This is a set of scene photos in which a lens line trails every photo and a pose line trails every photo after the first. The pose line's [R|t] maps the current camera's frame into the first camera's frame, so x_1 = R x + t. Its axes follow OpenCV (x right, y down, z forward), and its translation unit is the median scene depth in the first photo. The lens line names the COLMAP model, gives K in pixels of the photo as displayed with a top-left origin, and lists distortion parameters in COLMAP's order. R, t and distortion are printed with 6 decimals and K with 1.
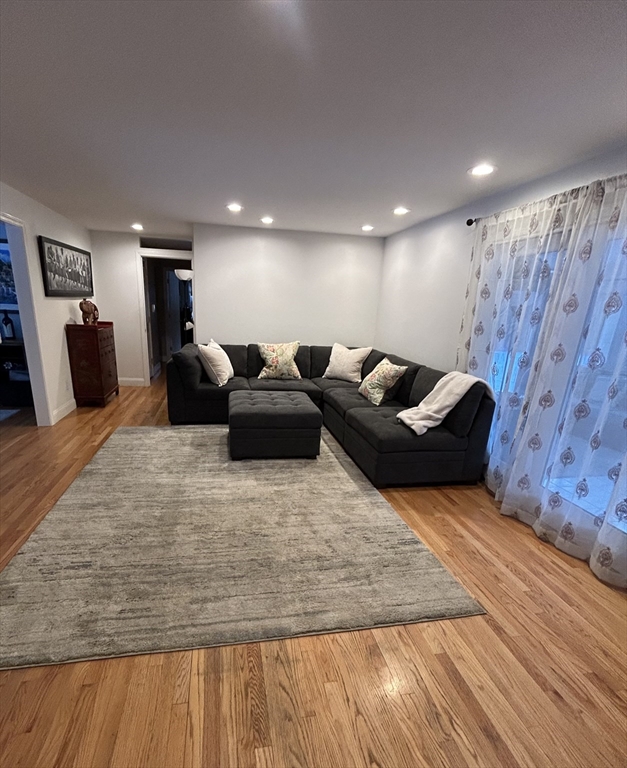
lens RADIAL K [[372.9, 0, 283.5], [0, 372.9, 421.1], [0, 0, 1]] dist [-0.001063, -0.002627]
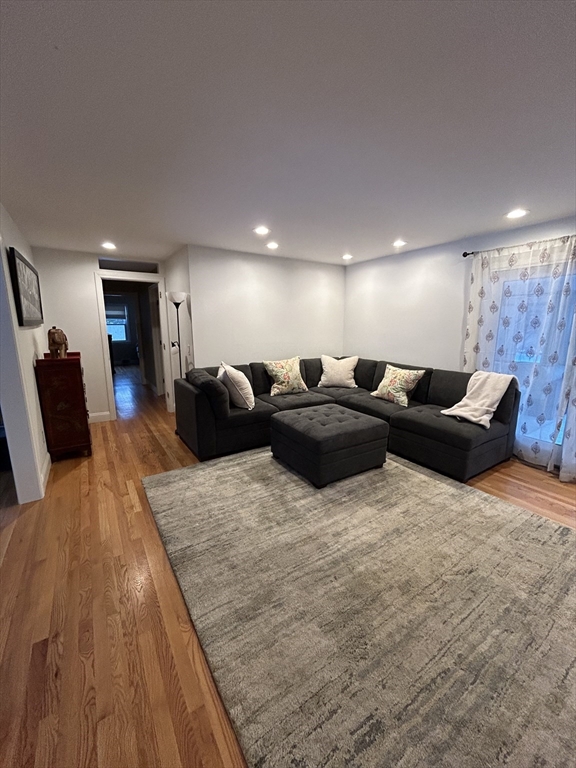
lens RADIAL K [[310.5, 0, 289.2], [0, 310.5, 384.1], [0, 0, 1]] dist [-0.001923, 0.000863]
pose [[0.913944, -0.118098, 0.388278, -0.428064], [0.156722, 0.985213, -0.069237, -0.099084], [-0.374359, 0.124131, 0.918938, 0.257428]]
